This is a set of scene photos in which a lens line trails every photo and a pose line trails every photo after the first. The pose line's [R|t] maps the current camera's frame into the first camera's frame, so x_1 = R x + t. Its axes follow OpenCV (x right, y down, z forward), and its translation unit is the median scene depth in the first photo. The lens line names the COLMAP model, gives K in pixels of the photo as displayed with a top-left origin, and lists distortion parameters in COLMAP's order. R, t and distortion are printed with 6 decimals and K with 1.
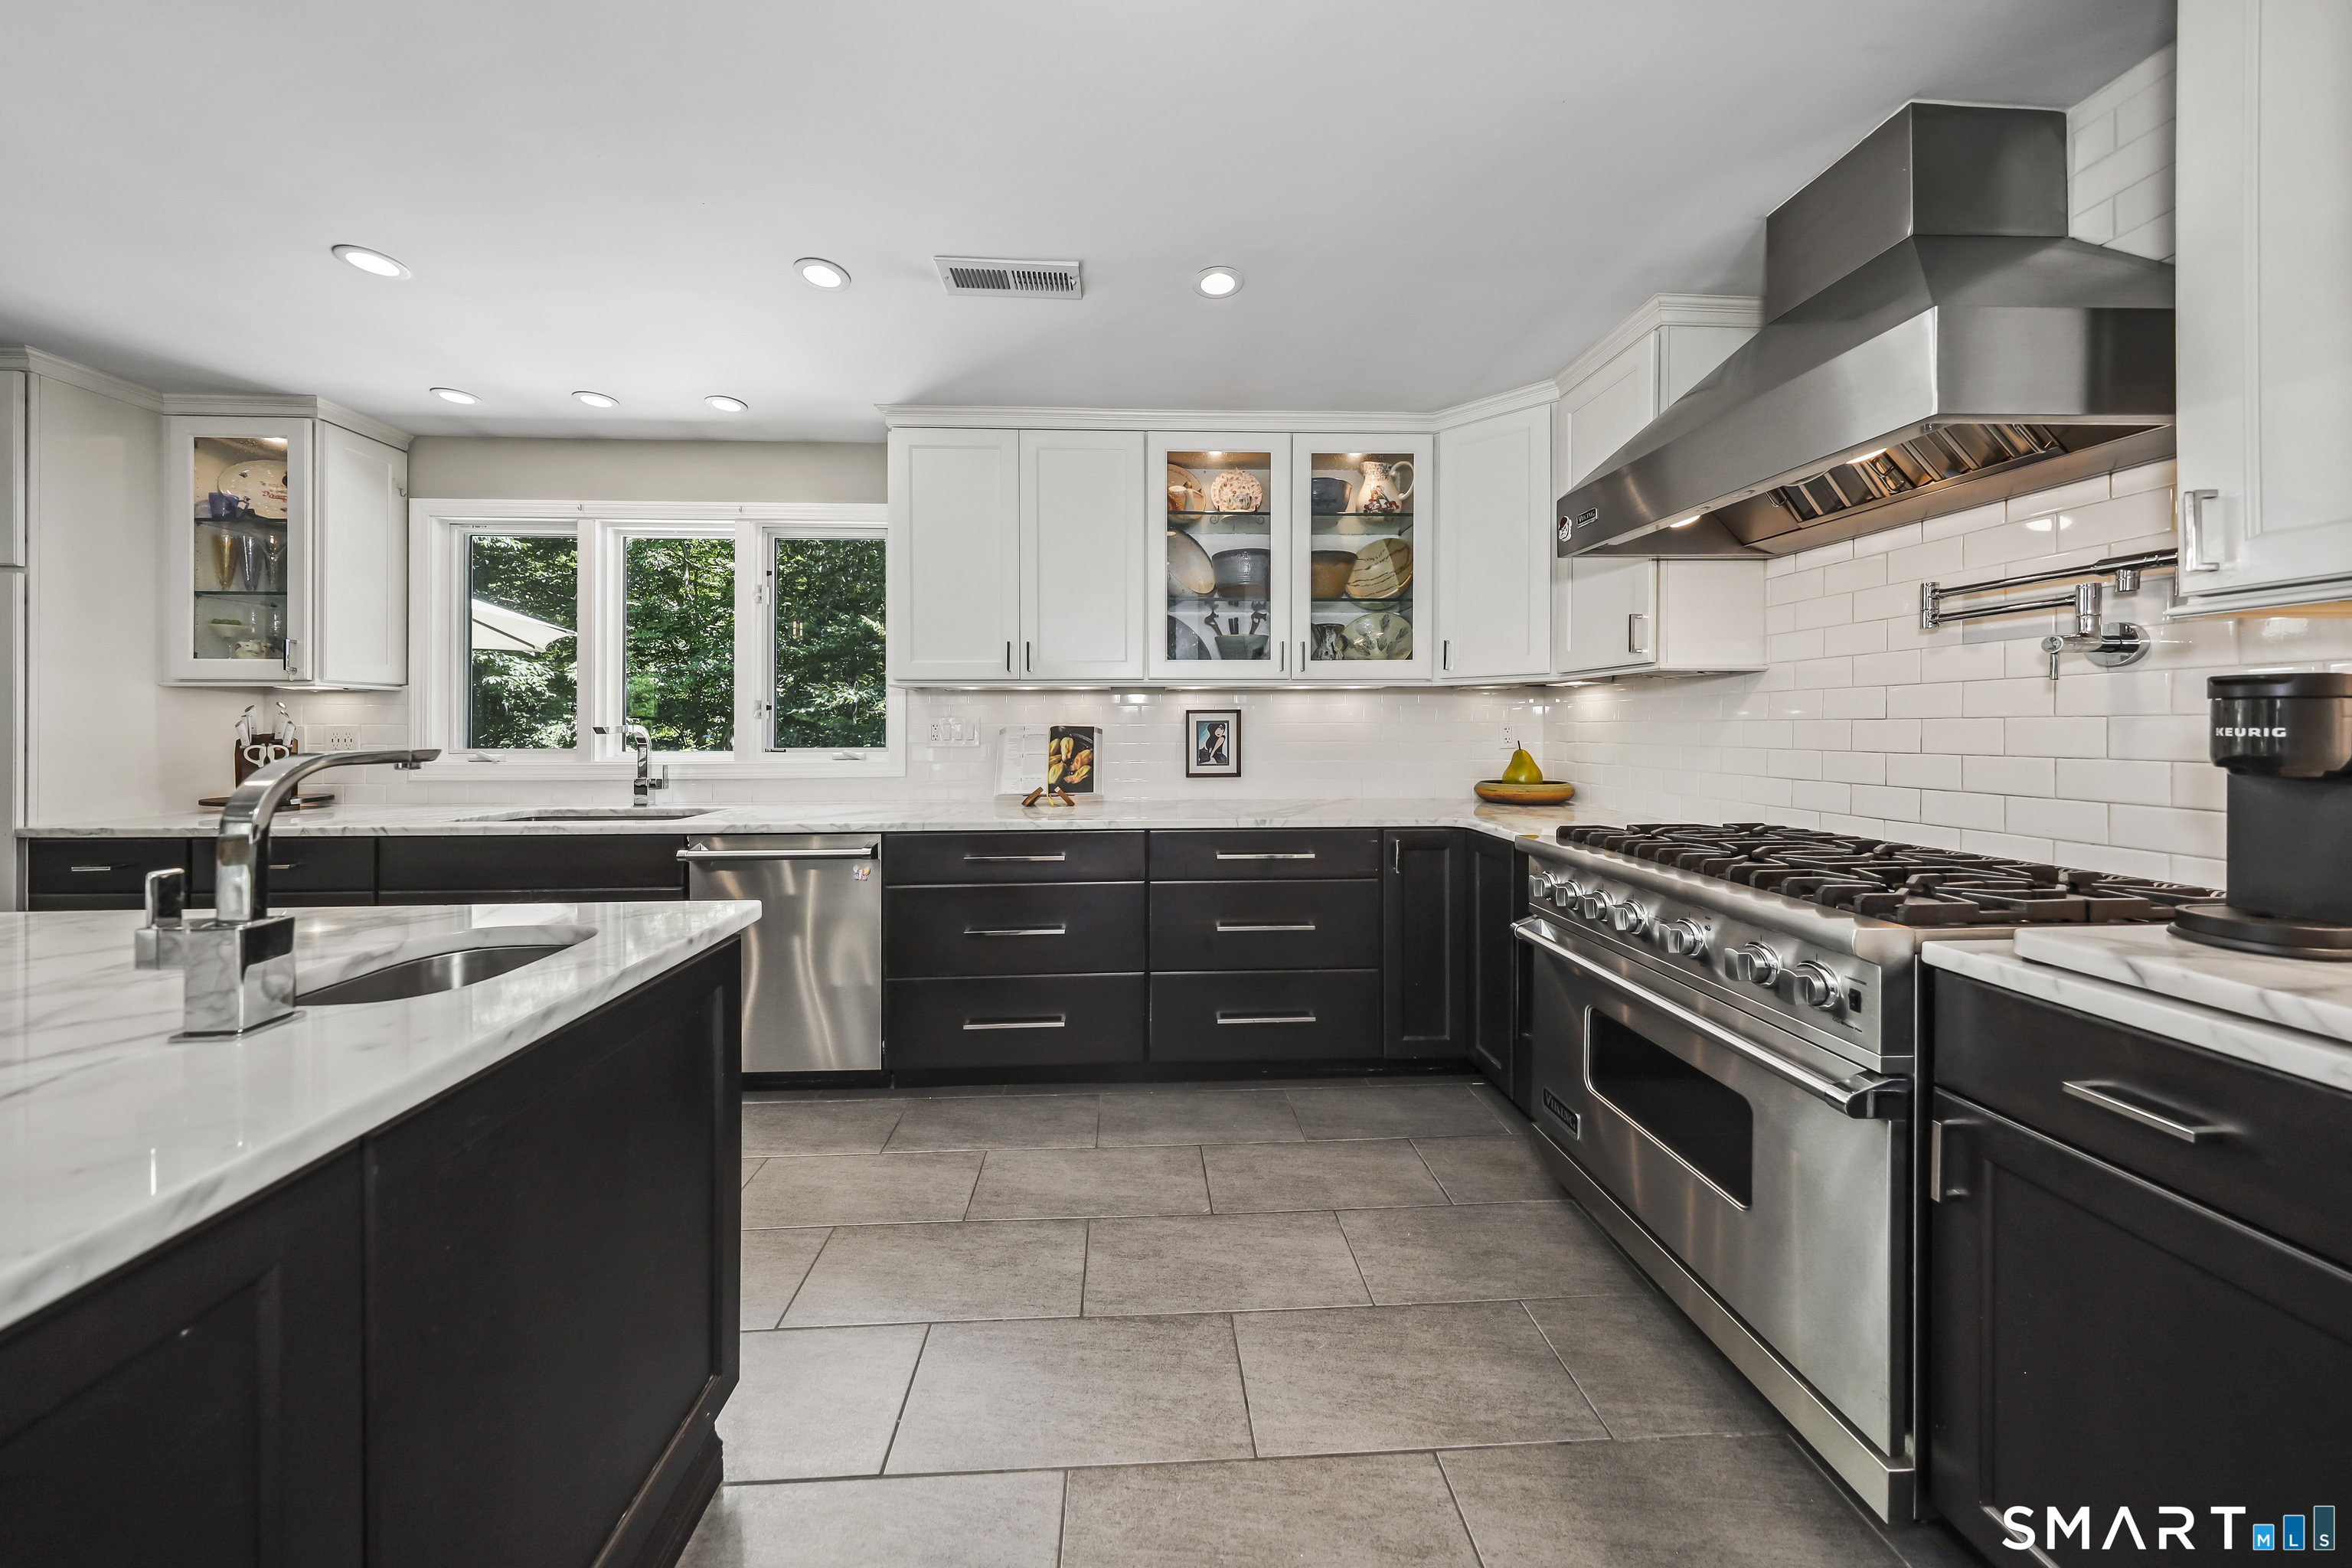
lens RADIAL K [[737.7, 0, 1158.8], [0, 737.7, 728.1], [0, 0, 1]] dist [0.001107, 0.000055]
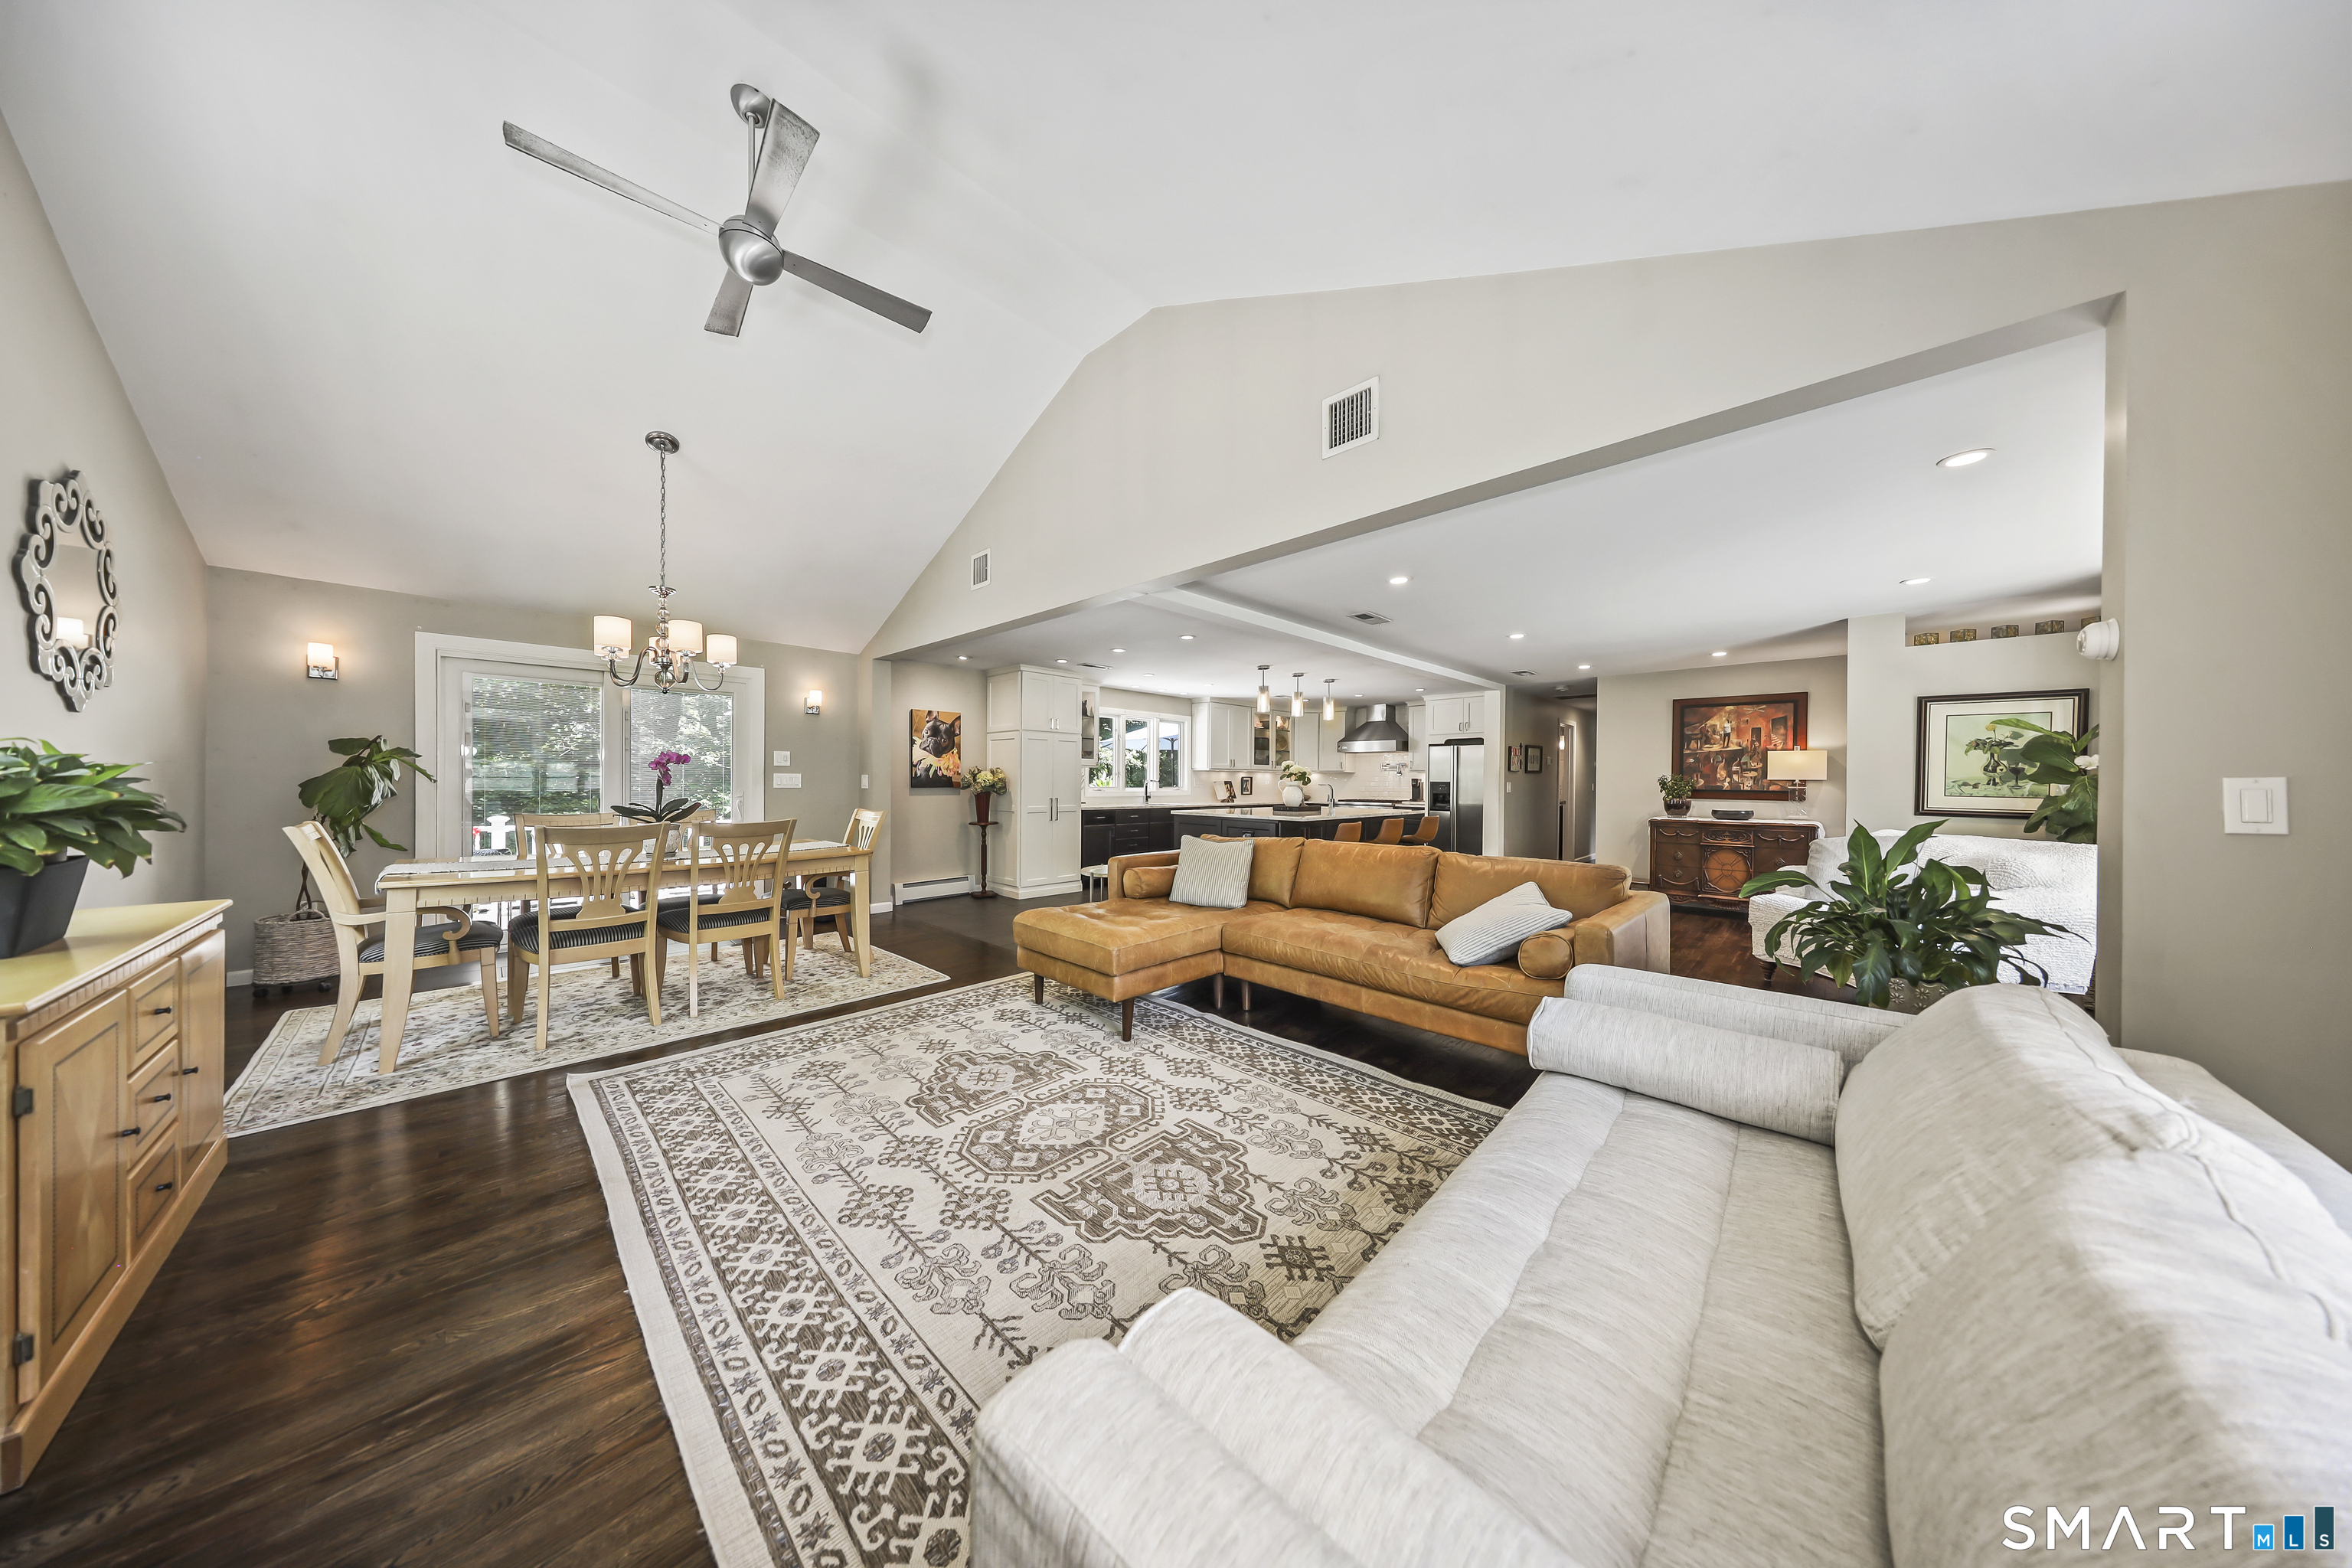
lens RADIAL K [[681.4, 0, 1161.4], [0, 681.4, 779.4], [0, 0, 1]] dist [0.001250, 0.000032]
pose [[0.738957, 0.010614, 0.673669, -2.878582], [-0.010154, 0.999938, -0.004616, 0.010176], [-0.673676, -0.003430, 0.739019, -1.411507]]
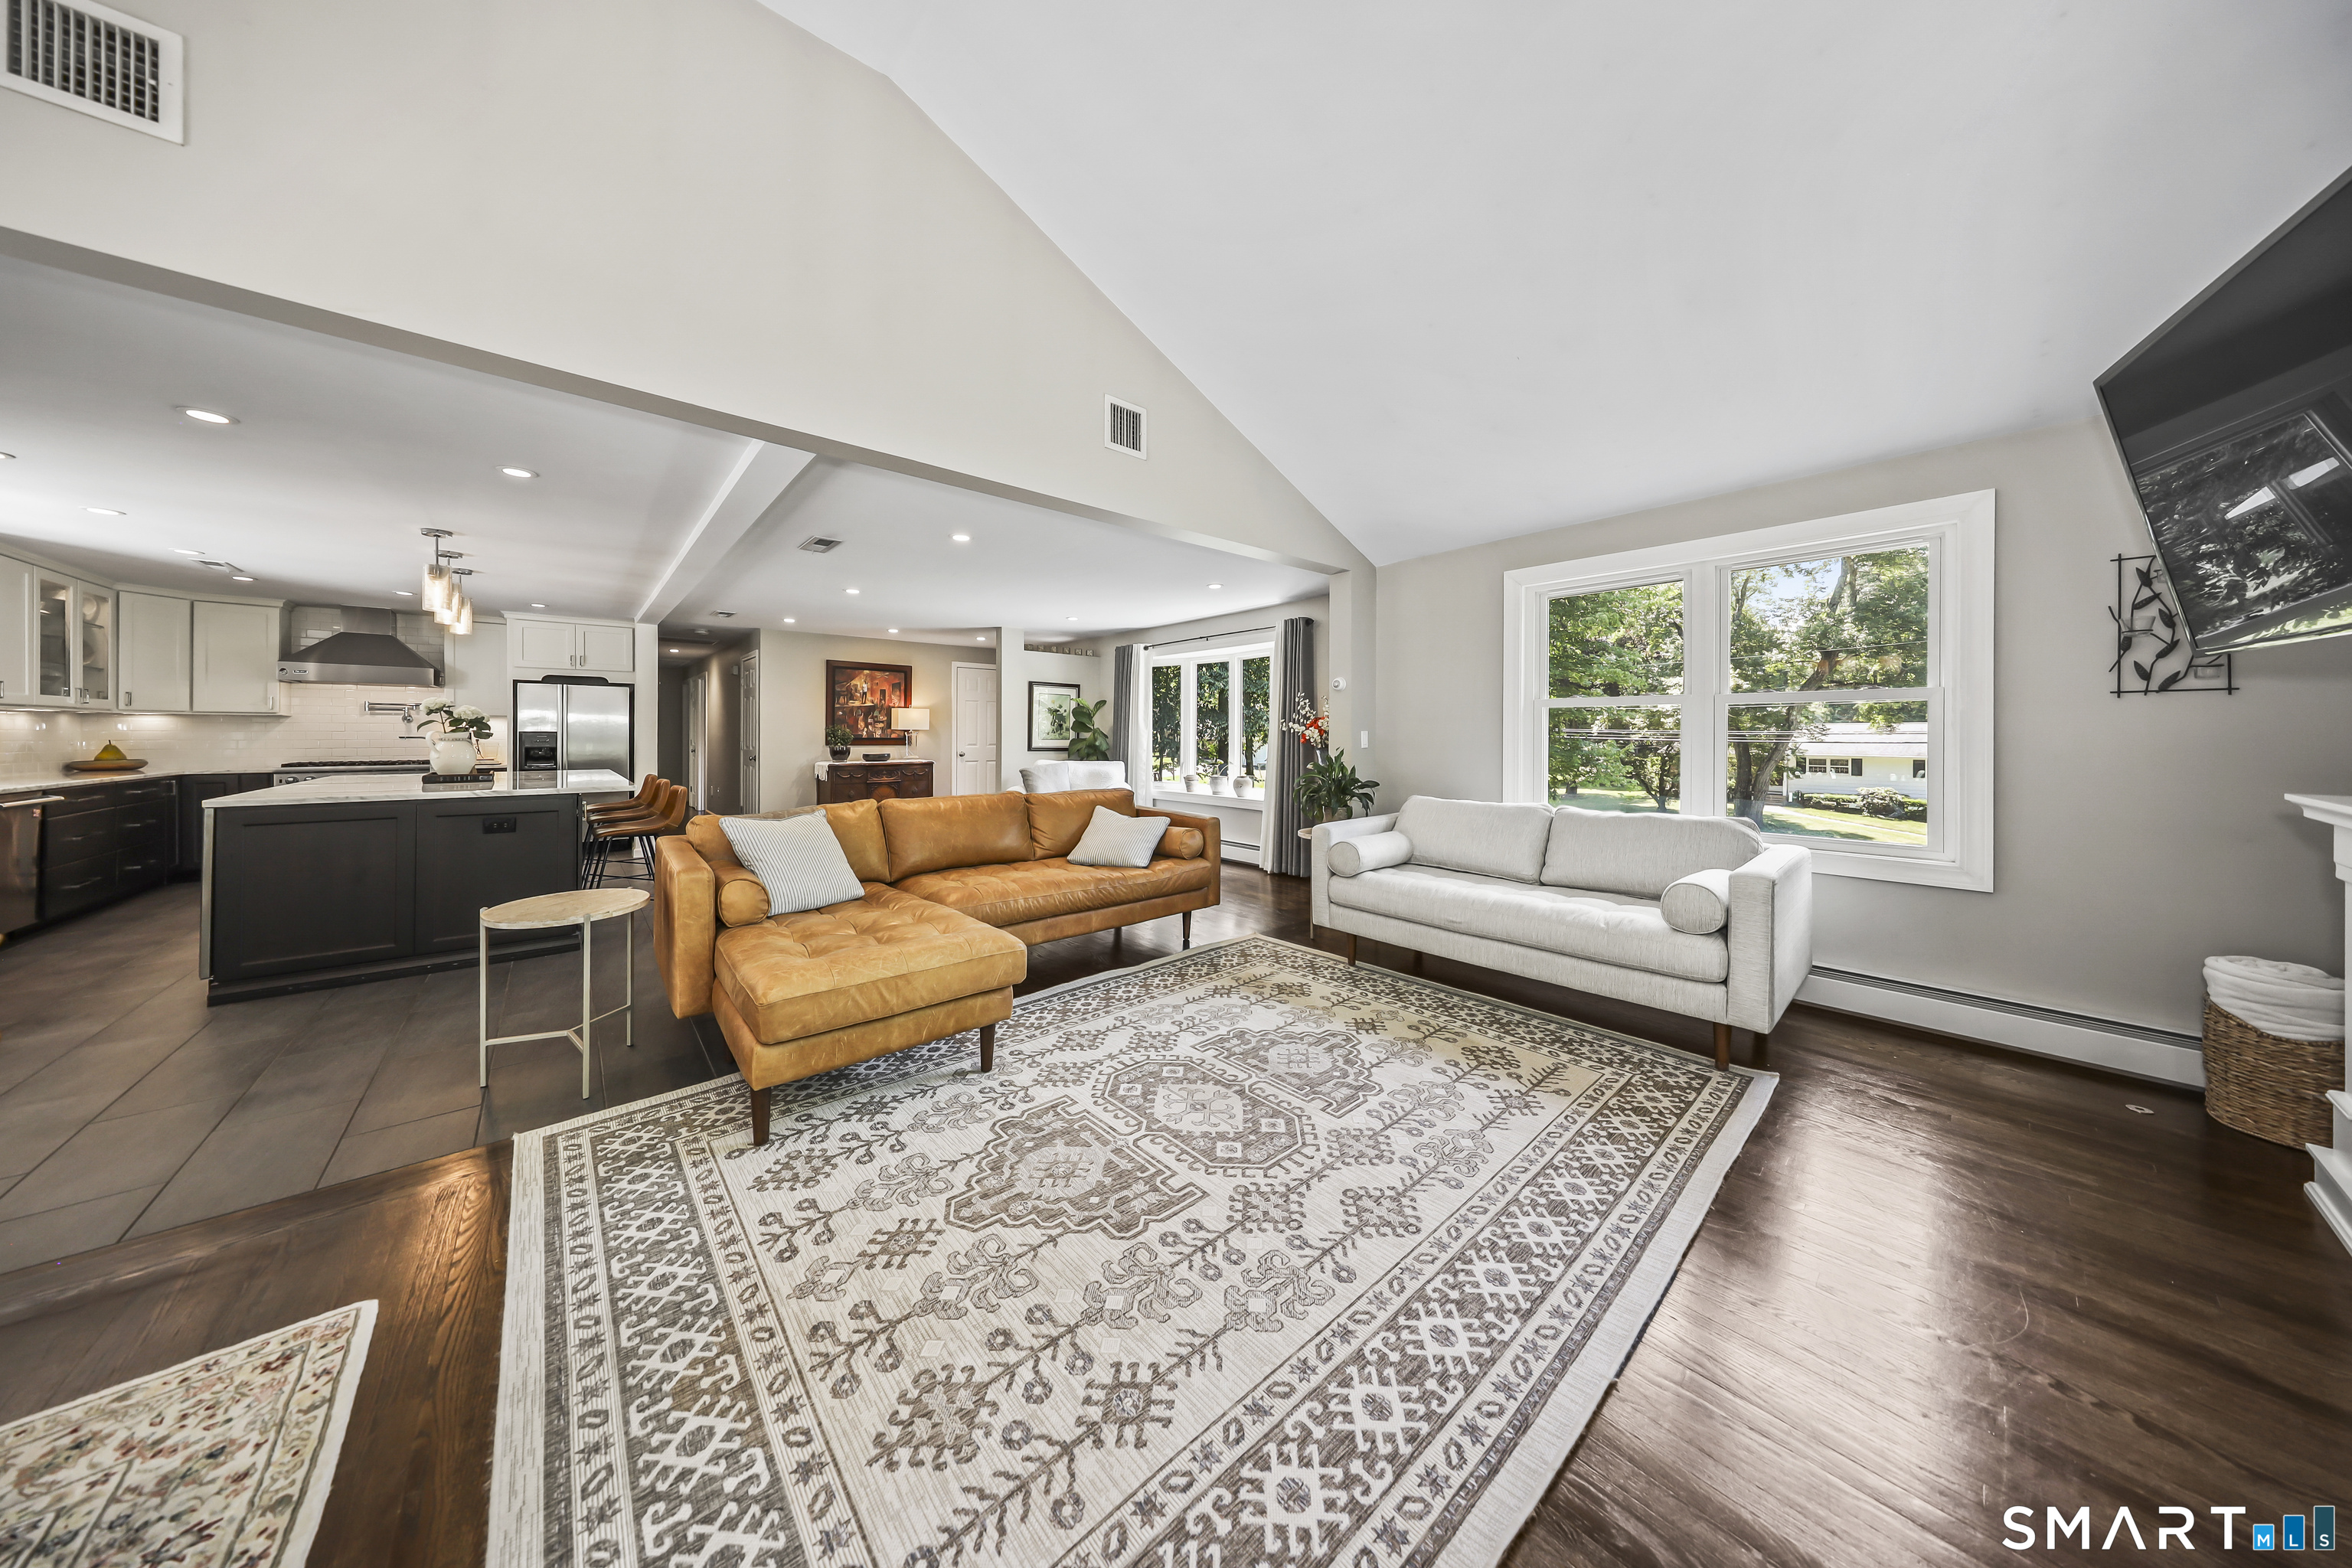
lens RADIAL K [[702.6, 0, 1159.3], [0, 702.6, 735.6], [0, 0, 1]] dist [0.000548, 0.000016]
pose [[-0.609765, 0.001106, 0.792581, -3.011230], [0.000936, 0.999999, -0.000676, 0.010063], [-0.792581, 0.000330, -0.609766, -0.112318]]
